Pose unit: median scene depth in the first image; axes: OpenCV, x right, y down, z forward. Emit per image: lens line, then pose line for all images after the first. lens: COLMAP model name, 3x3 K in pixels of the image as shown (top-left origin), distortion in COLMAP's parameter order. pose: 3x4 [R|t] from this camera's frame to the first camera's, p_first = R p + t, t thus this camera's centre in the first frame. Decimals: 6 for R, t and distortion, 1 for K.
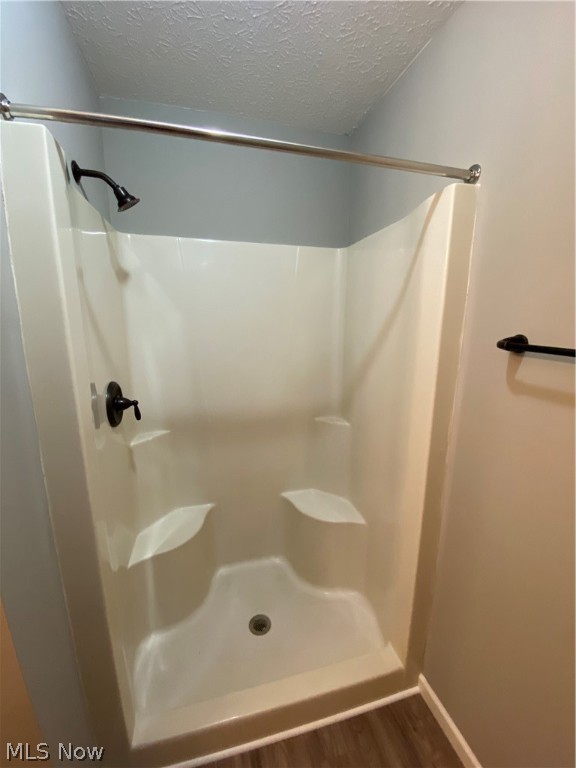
lens RADIAL K [[314.2, 0, 288.6], [0, 314.2, 385.2], [0, 0, 1]] dist [0.001473, -0.000115]
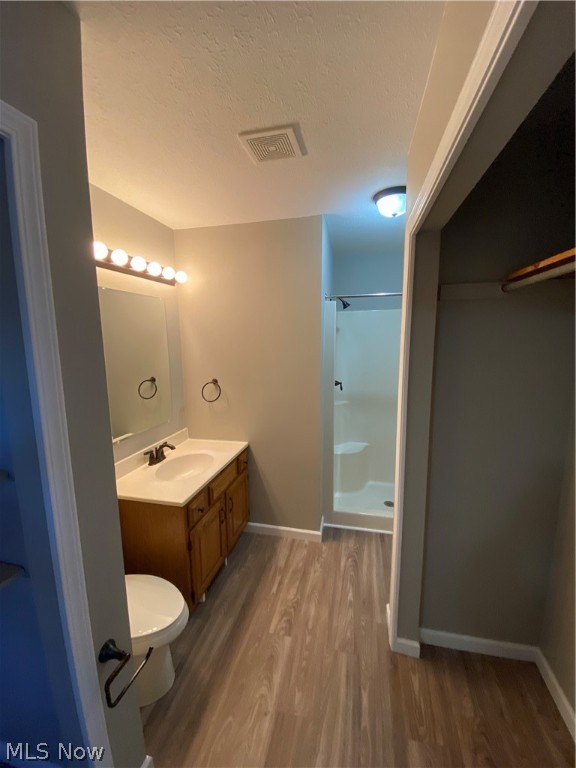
lens RADIAL K [[314.2, 0, 287.2], [0, 314.2, 385.0], [0, 0, 1]] dist [0.001473, -0.000115]
pose [[0.884820, 0.055927, -0.462564, 0.190046], [-0.073213, 0.997126, -0.019487, 0.105984], [0.460145, 0.051108, 0.886372, -0.953169]]
